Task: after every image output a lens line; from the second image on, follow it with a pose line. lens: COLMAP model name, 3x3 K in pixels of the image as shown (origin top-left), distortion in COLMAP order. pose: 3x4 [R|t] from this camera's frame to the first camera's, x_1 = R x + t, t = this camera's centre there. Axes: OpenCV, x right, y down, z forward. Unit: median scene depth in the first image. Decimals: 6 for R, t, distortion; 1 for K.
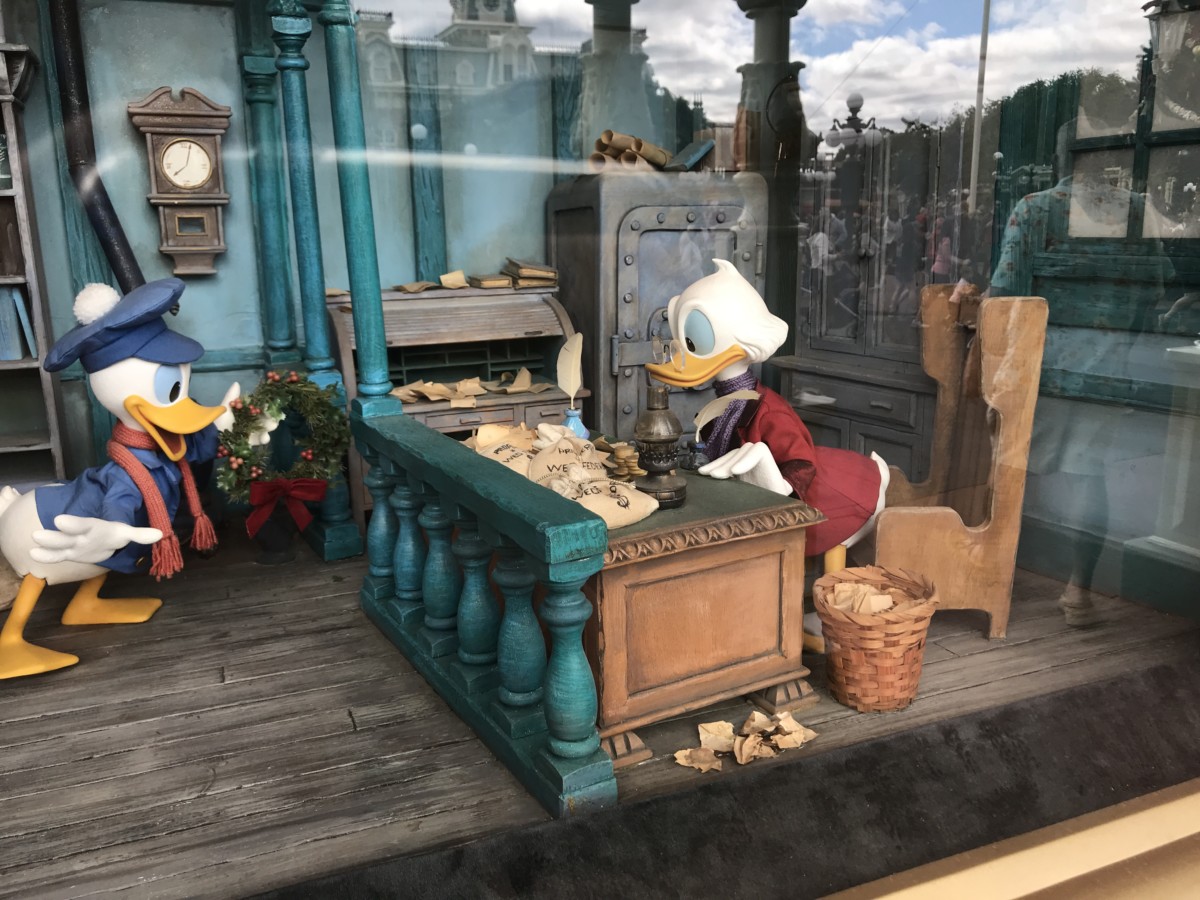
lens RADIAL K [[994.8, 0, 595.2], [0, 994.8, 439.0], [0, 0, 1]] dist [0.011746, -0.011126]
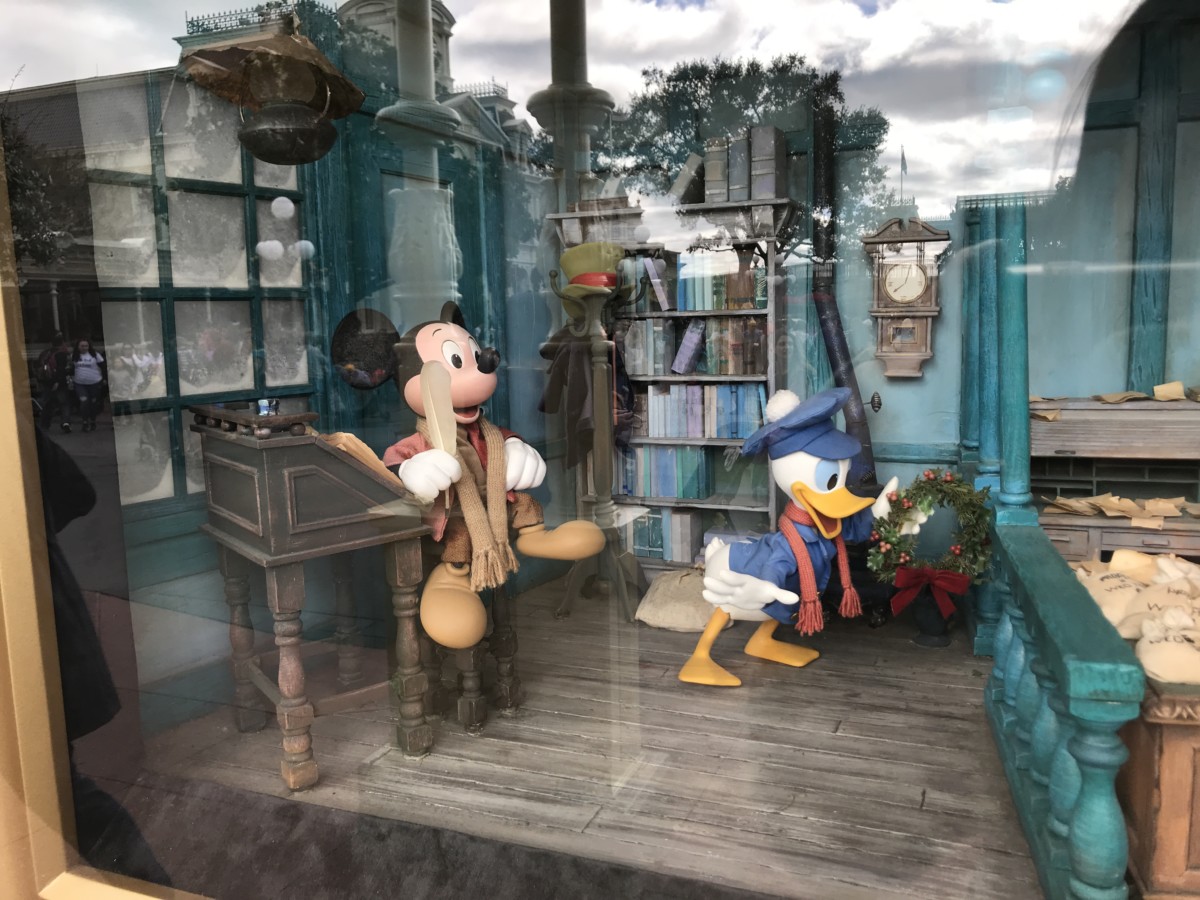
lens RADIAL K [[994.8, 0, 595.2], [0, 994.8, 439.0], [0, 0, 1]] dist [0.011746, -0.011126]
pose [[0.711486, 0.084492, -0.697603, 0.190209], [-0.137672, 0.990266, -0.020473, -0.030472], [0.689082, 0.110606, 0.716192, -0.060072]]
